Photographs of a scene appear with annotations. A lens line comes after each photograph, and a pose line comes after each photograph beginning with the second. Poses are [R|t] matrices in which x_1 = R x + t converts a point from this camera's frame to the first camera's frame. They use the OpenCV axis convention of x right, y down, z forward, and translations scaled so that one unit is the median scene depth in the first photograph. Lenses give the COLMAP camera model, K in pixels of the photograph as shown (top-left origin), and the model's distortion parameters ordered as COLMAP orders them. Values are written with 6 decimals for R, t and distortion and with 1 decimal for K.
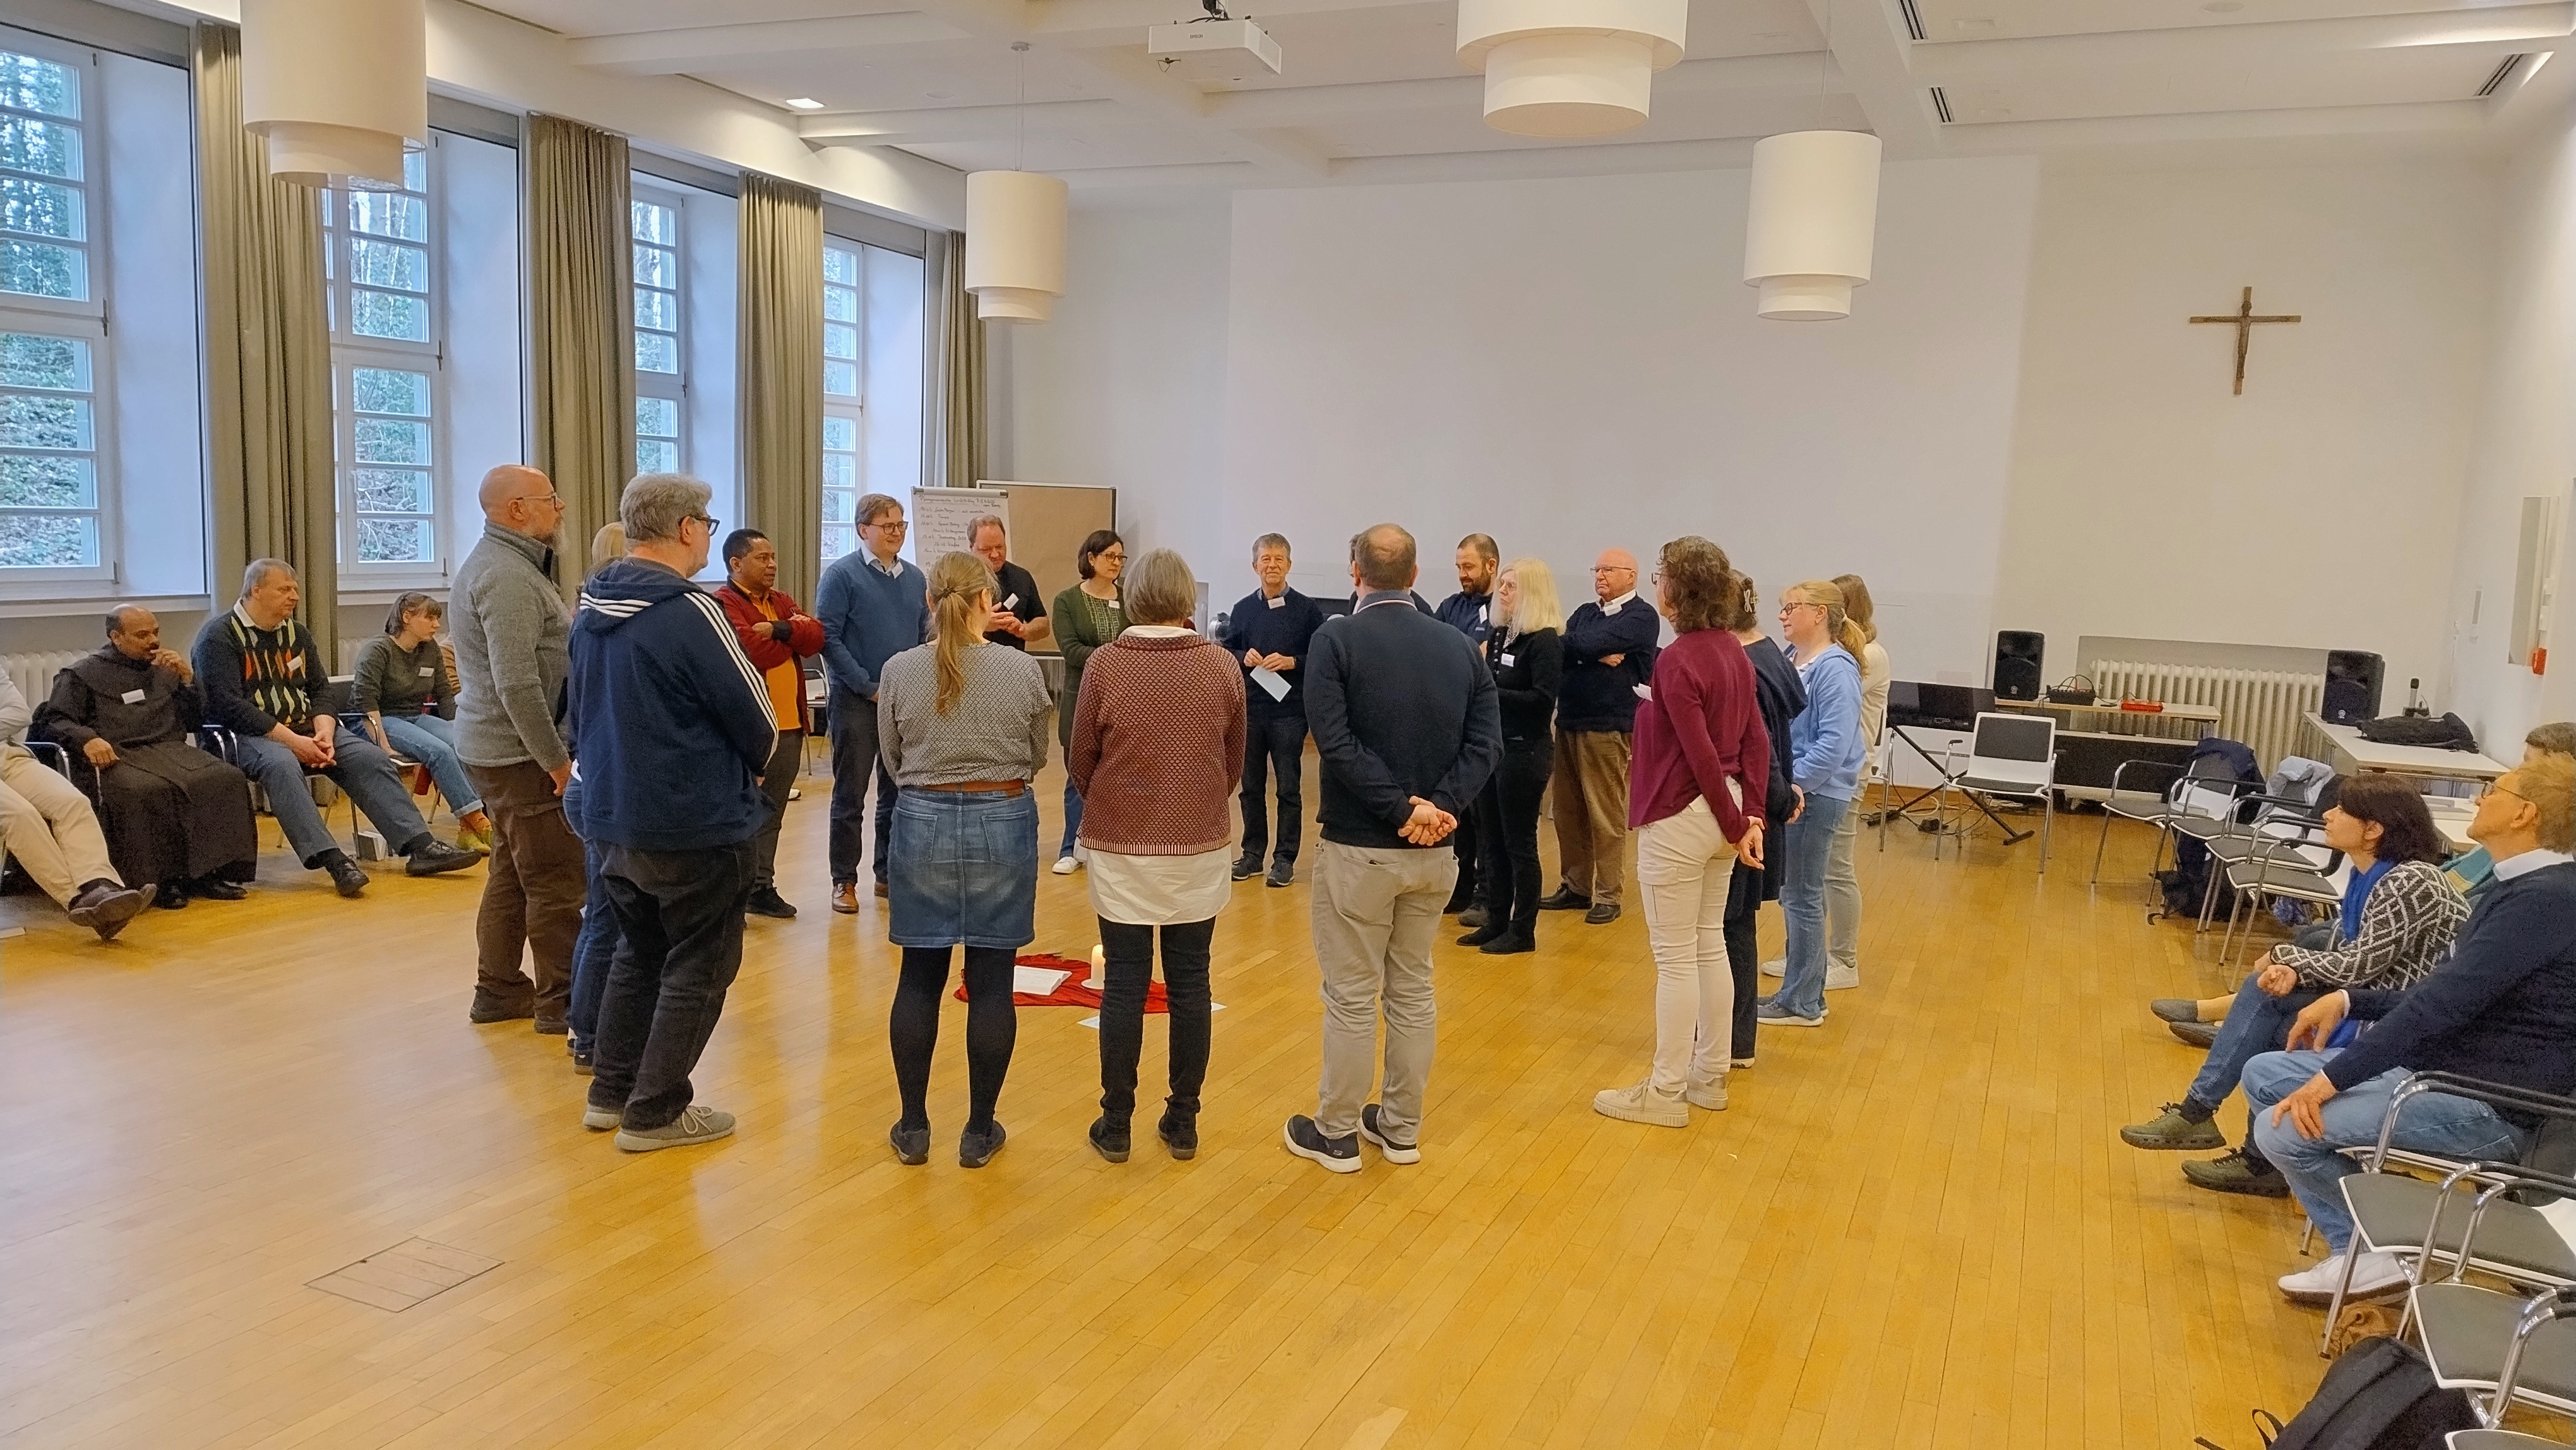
lens RADIAL K [[1817.8, 0, 1286.6], [0, 1817.8, 729.4], [0, 0, 1]] dist [0.032040, -0.019883]
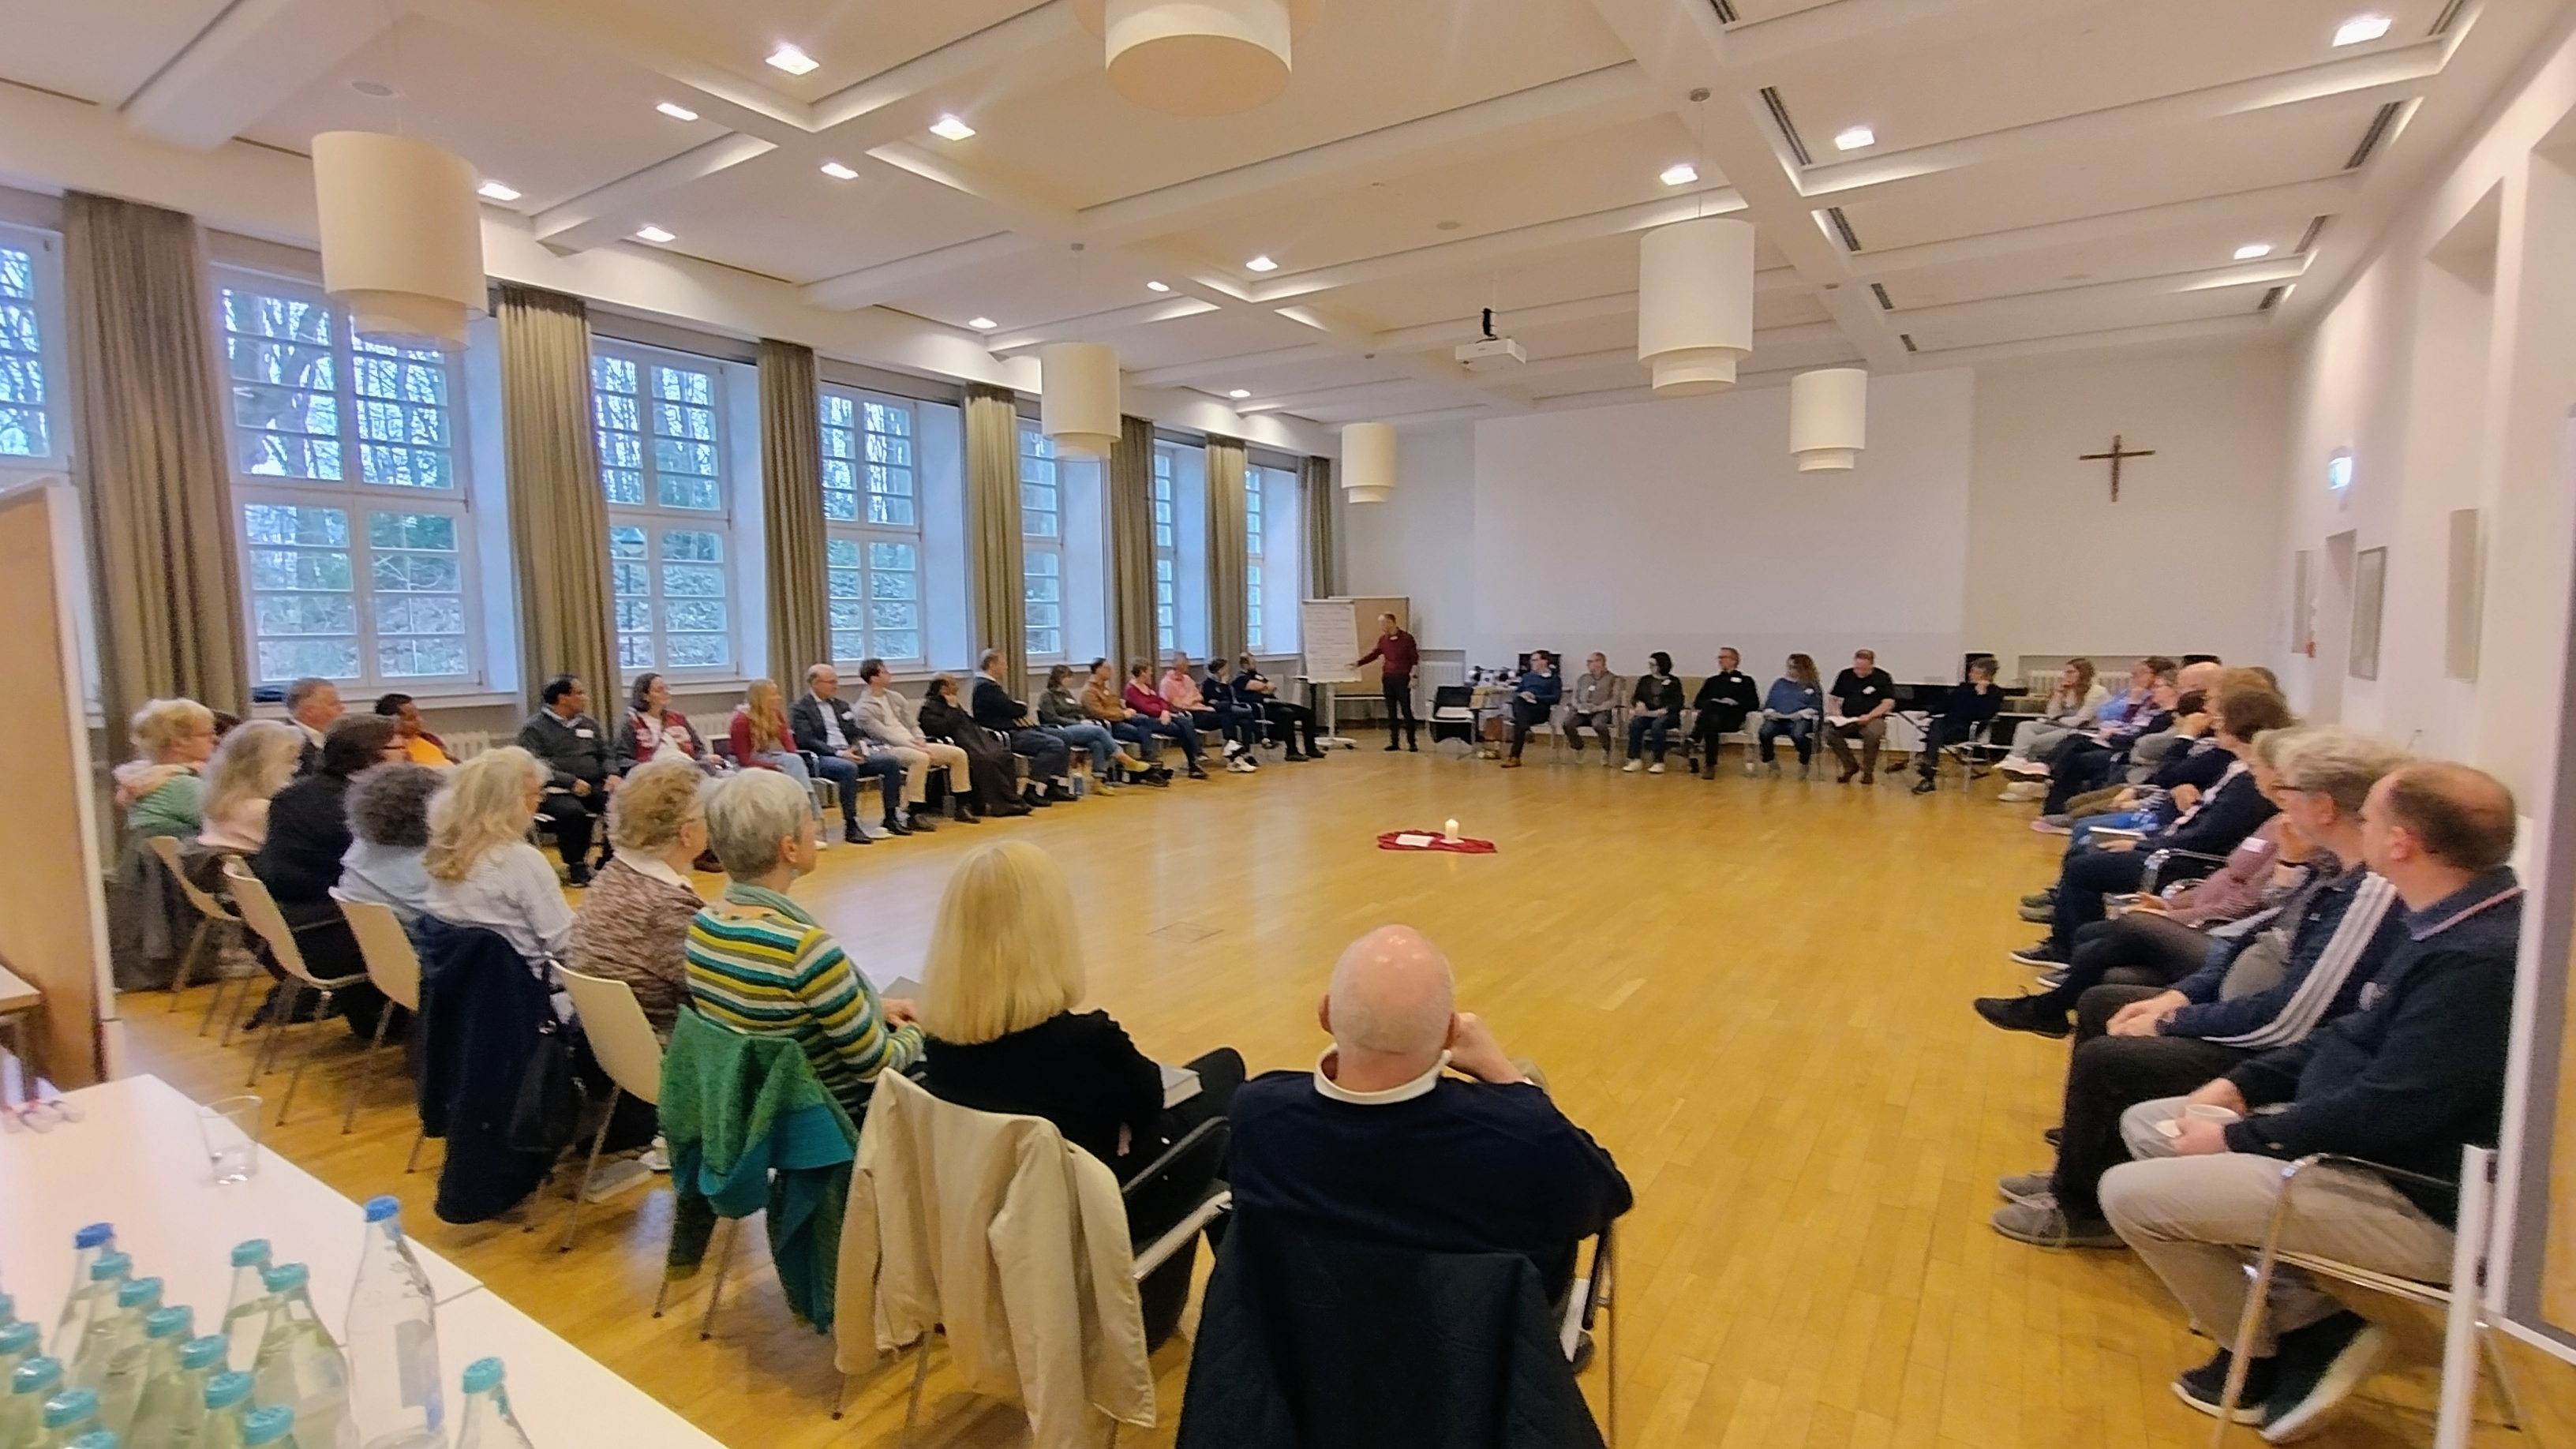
lens RADIAL K [[1175.9, 0, 1285.9], [0, 1175.9, 720.6], [0, 0, 1]] dist [0.000426, 0.000337]
pose [[0.984970, -0.033894, -0.169370, -0.034128], [0.027736, 0.998870, -0.038591, 0.031667], [0.170487, 0.033313, 0.984797, -0.146627]]
